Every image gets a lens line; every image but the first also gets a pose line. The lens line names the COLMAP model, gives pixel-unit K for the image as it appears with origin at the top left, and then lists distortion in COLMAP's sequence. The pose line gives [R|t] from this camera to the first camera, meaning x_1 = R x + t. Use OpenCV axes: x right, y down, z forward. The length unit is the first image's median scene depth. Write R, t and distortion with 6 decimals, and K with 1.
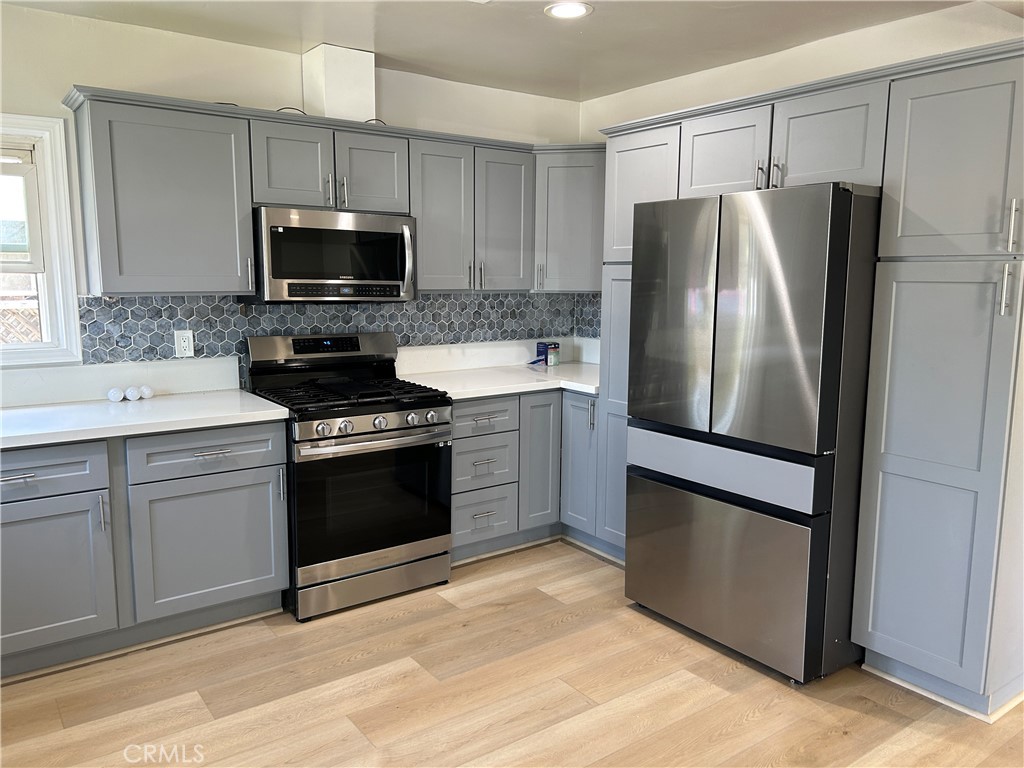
lens RADIAL K [[767.7, 0, 505.4], [0, 767.7, 380.3], [0, 0, 1]] dist [0.056361, -0.072812]
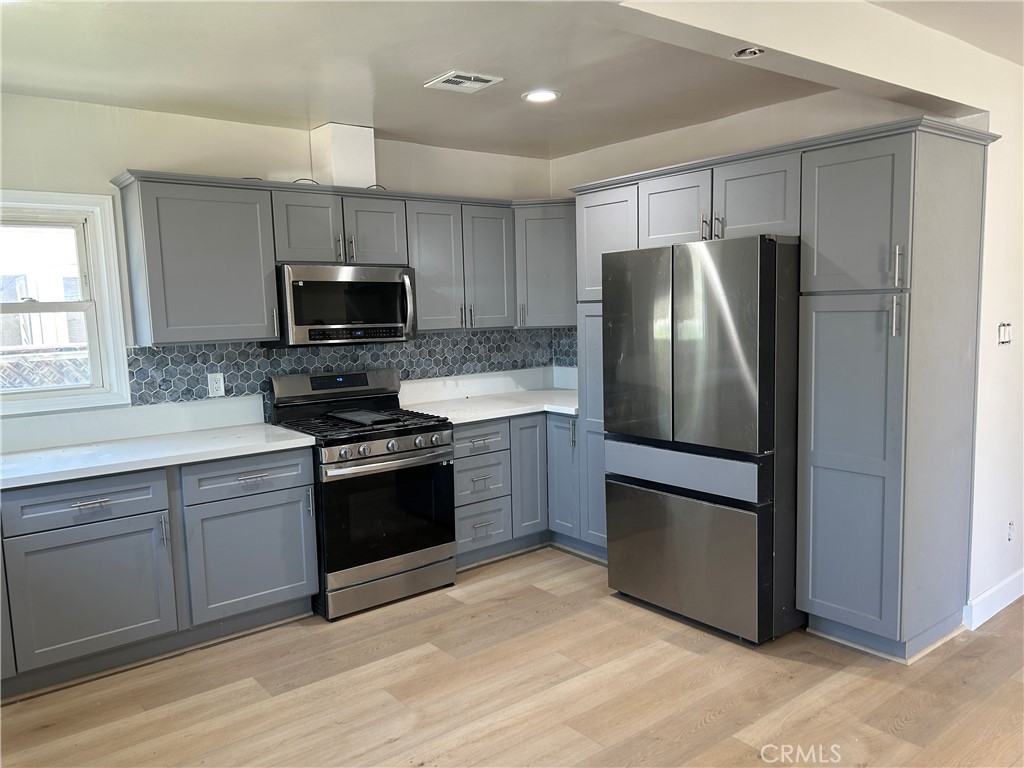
lens RADIAL K [[762.7, 0, 510.6], [0, 762.7, 392.7], [0, 0, 1]] dist [0.062406, -0.077009]
pose [[0.998384, -0.039009, 0.041321, -0.030808], [0.040045, 0.998896, -0.024565, 0.010500], [-0.040317, 0.026180, 0.998844, -0.166082]]
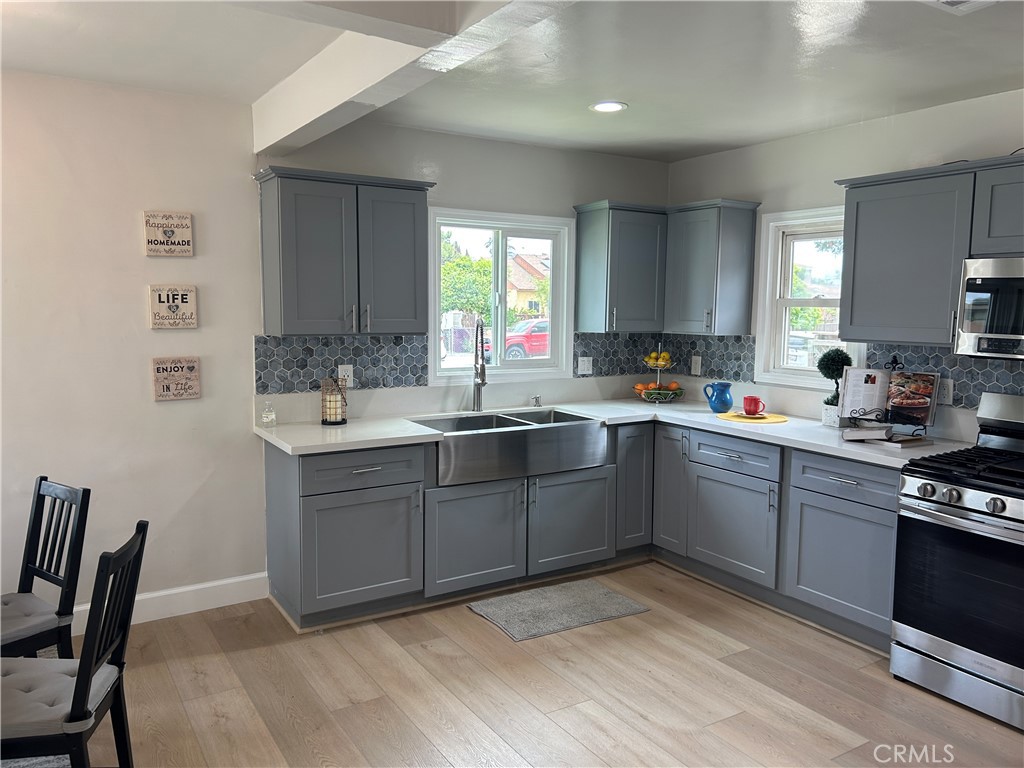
lens RADIAL K [[772.2, 0, 511.7], [0, 772.2, 372.1], [0, 0, 1]] dist [0.005049, 0.001570]
pose [[-0.061559, 0.083786, -0.994580, 0.717509], [-0.149582, 0.984442, 0.092191, -0.088682], [0.986831, 0.154446, -0.048068, 0.506220]]
